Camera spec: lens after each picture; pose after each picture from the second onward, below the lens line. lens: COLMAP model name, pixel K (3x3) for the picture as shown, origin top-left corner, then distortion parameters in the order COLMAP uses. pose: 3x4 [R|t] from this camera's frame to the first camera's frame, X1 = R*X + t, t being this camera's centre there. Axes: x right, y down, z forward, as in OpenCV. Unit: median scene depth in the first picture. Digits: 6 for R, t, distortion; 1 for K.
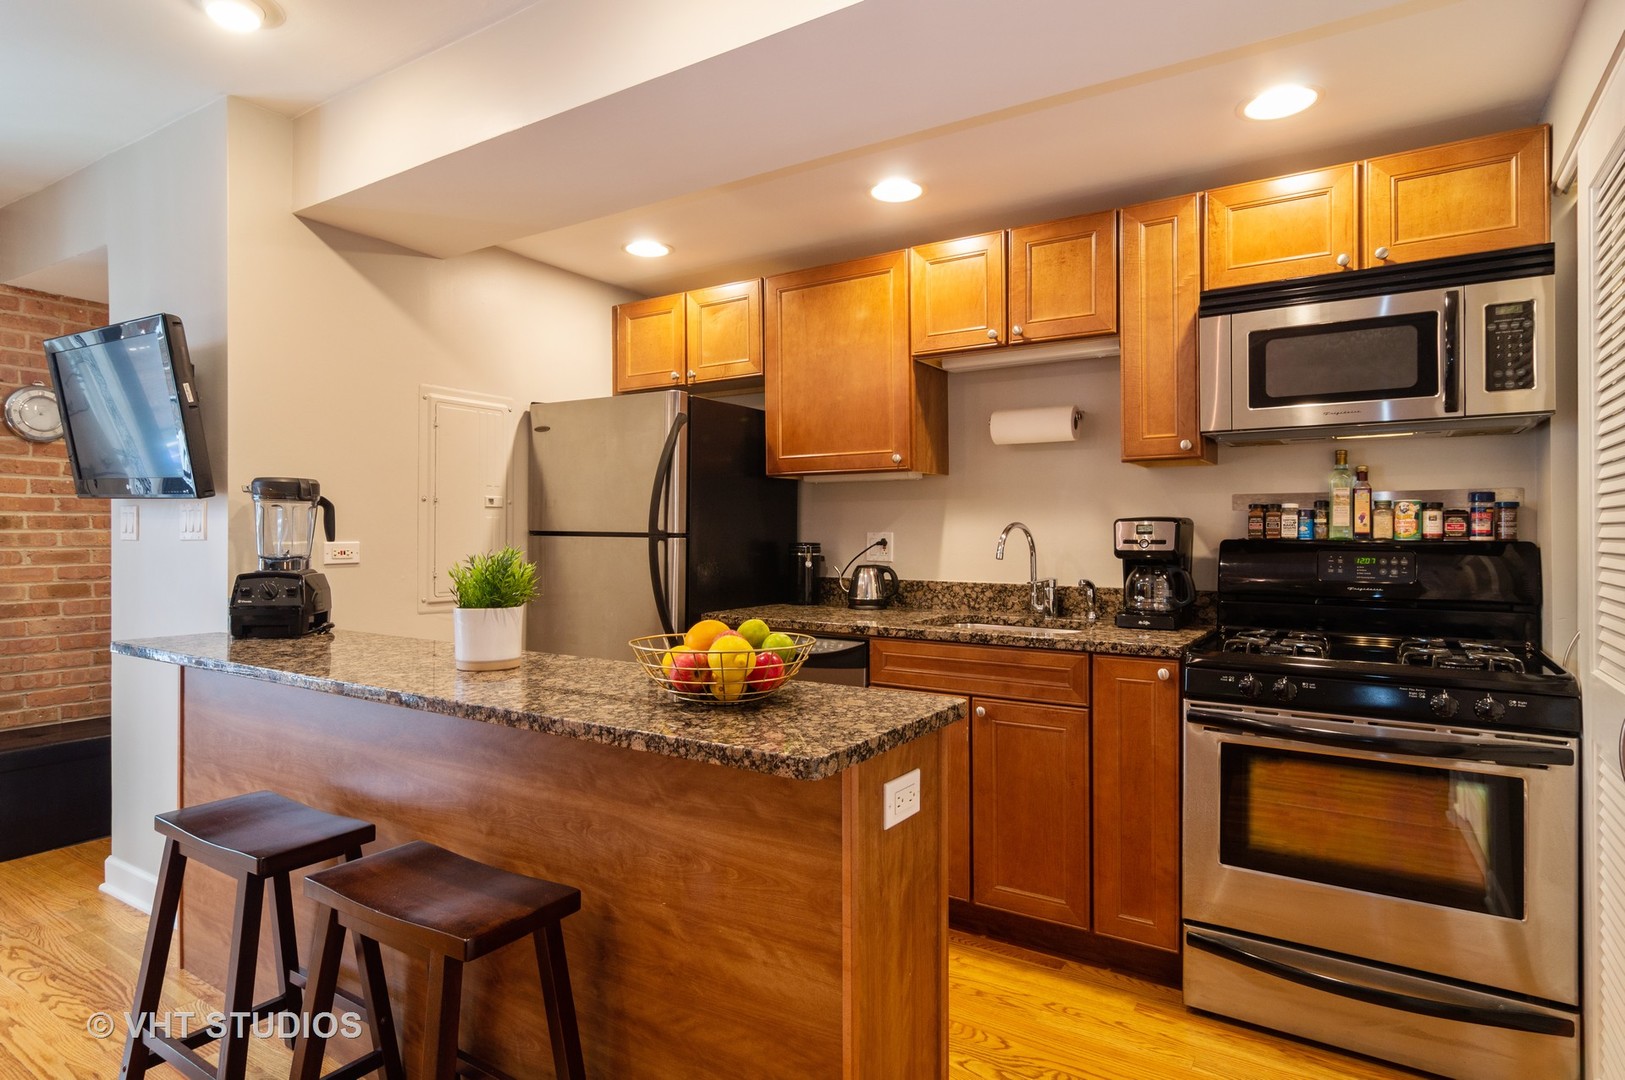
lens RADIAL K [[886.4, 0, 807.6], [0, 886.4, 529.8], [0, 0, 1]] dist [-0.001288, 0.002078]
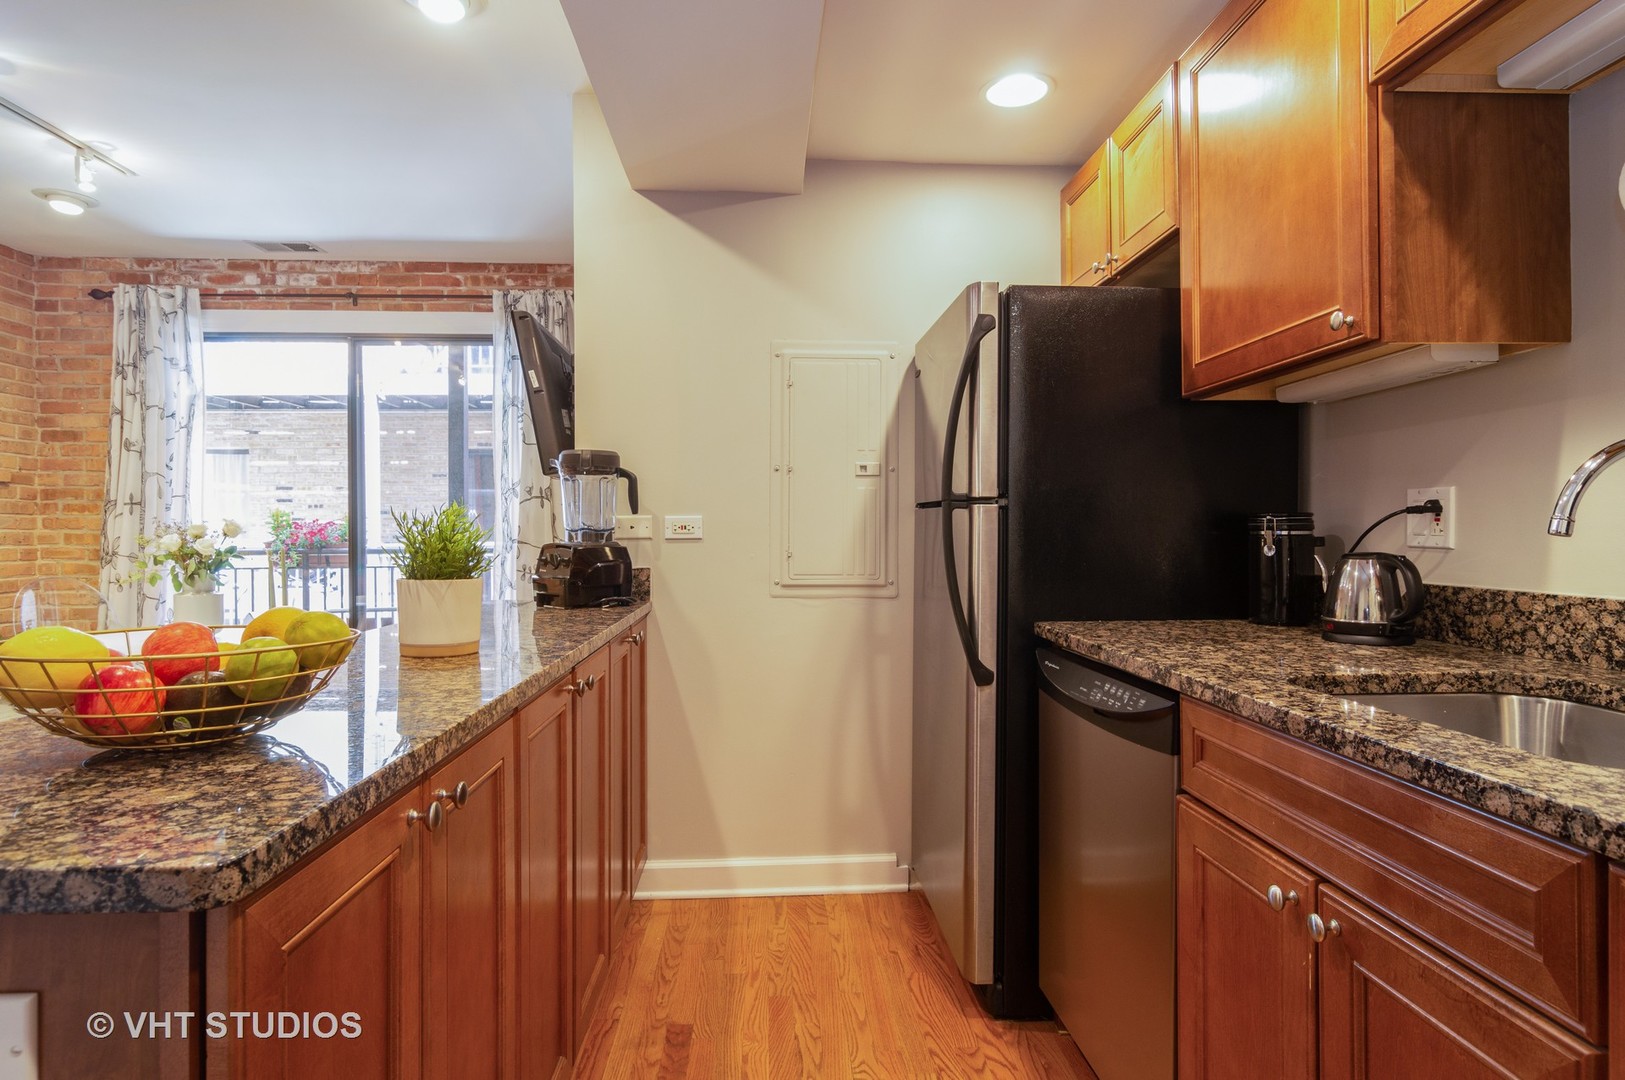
lens RADIAL K [[891.6, 0, 803.8], [0, 891.6, 536.3], [0, 0, 1]] dist [-0.000891, 0.002871]
pose [[0.585672, 0.001759, -0.810546, 0.365096], [0.004880, 0.999972, 0.005696, 0.033133], [0.810534, -0.007291, 0.585647, 0.580287]]
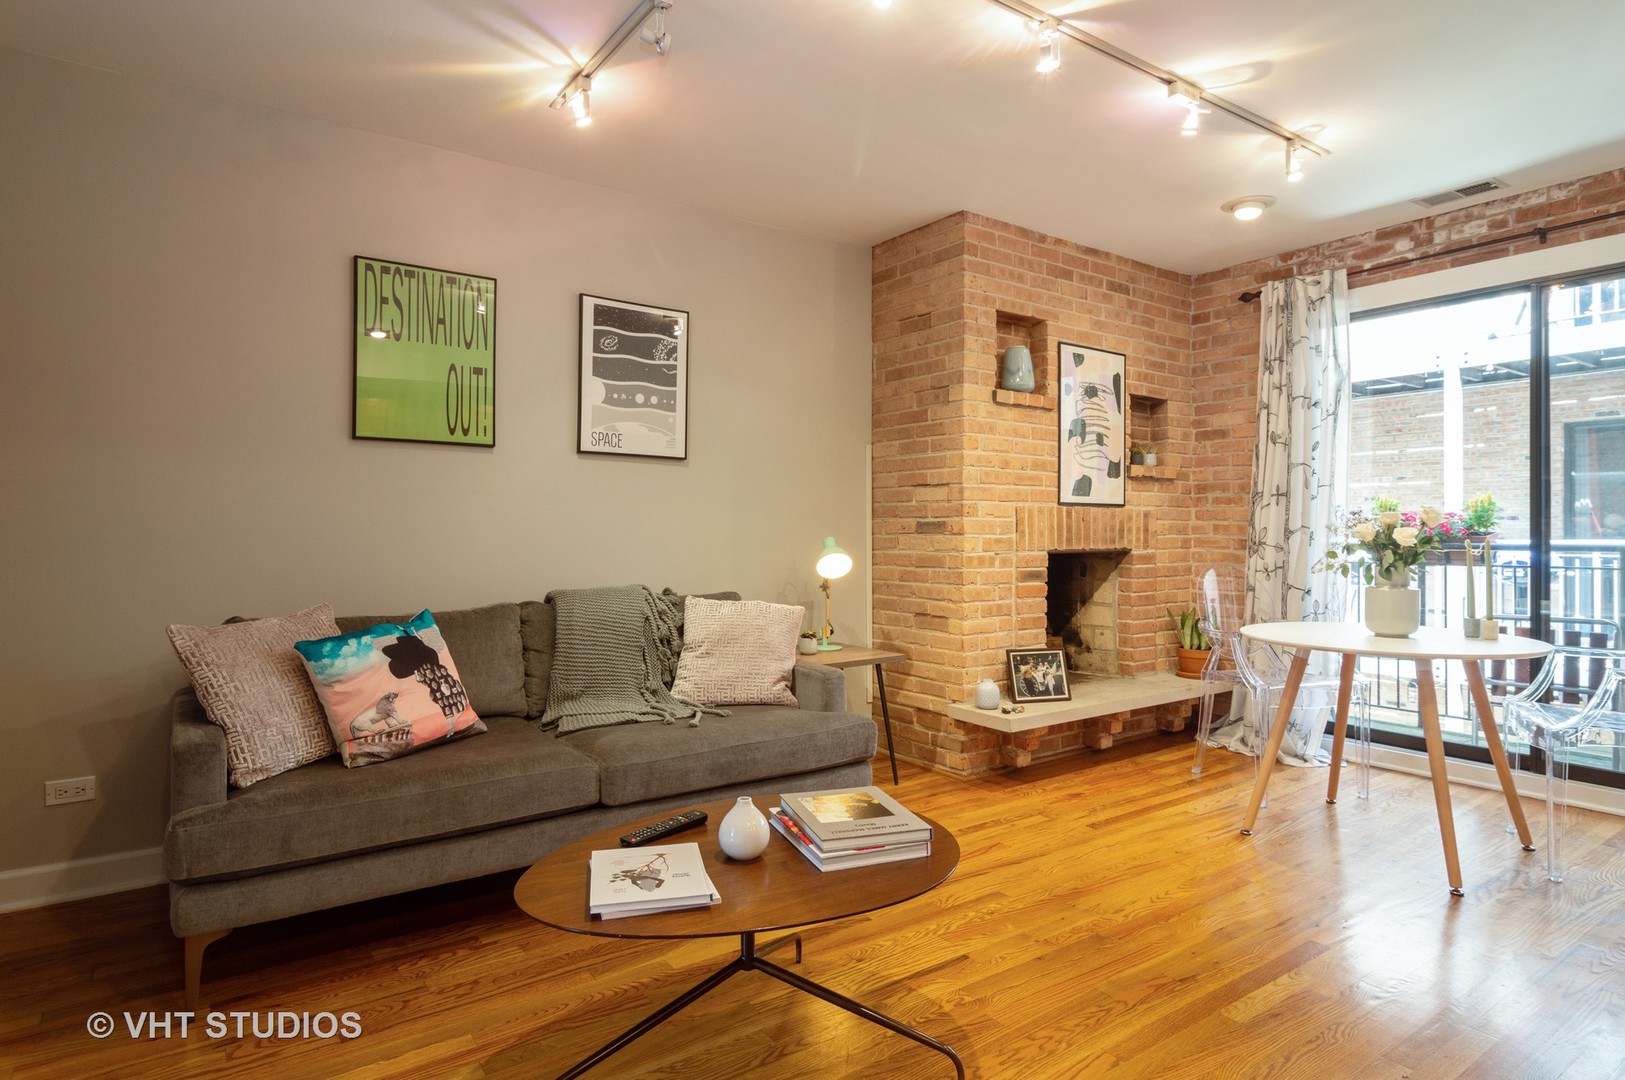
lens RADIAL K [[882.9, 0, 806.0], [0, 882.9, 530.2], [0, 0, 1]] dist [-0.001326, 0.002823]
pose [[-0.377748, -0.000090, -0.925908, 0.181785], [-0.000105, 1.000000, -0.000054, 0.043200], [0.925908, 0.000076, -0.377748, 0.346552]]
